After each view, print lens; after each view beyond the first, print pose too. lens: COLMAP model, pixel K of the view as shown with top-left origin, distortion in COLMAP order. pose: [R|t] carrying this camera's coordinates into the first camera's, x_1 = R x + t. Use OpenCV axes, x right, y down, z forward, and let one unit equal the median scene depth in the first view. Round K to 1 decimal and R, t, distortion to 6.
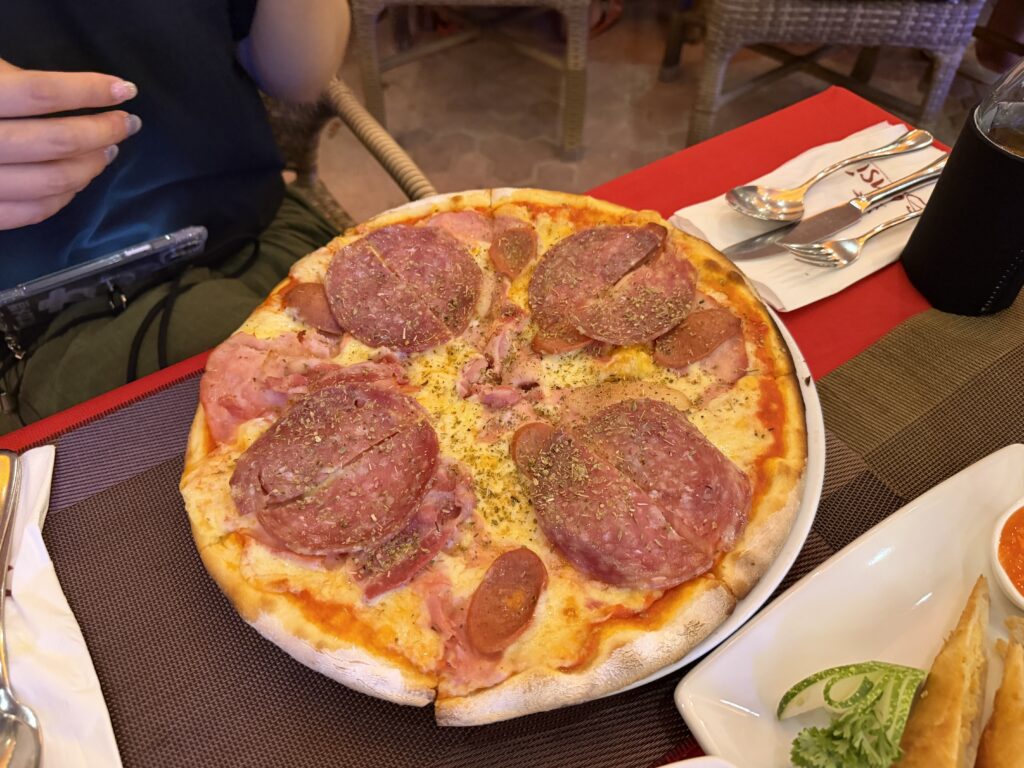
lens RADIAL K [[715.1, 0, 512.0], [0, 715.1, 384.0], [0, 0, 1]] dist [0.063339, -0.060807]
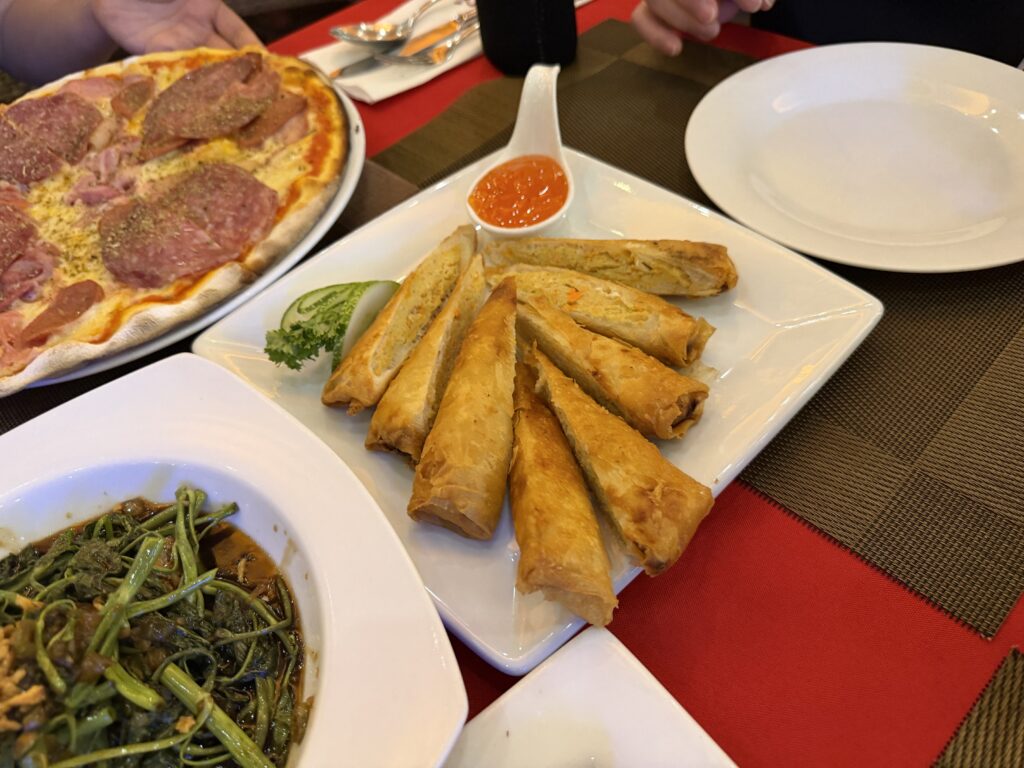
lens RADIAL K [[715.1, 0, 512.0], [0, 715.1, 384.0], [0, 0, 1]] dist [0.063339, -0.060807]
pose [[0.977709, -0.208749, 0.022561, 0.537205], [0.209676, 0.976341, -0.052853, 0.509601], [-0.010994, 0.056405, 0.998347, -0.153294]]
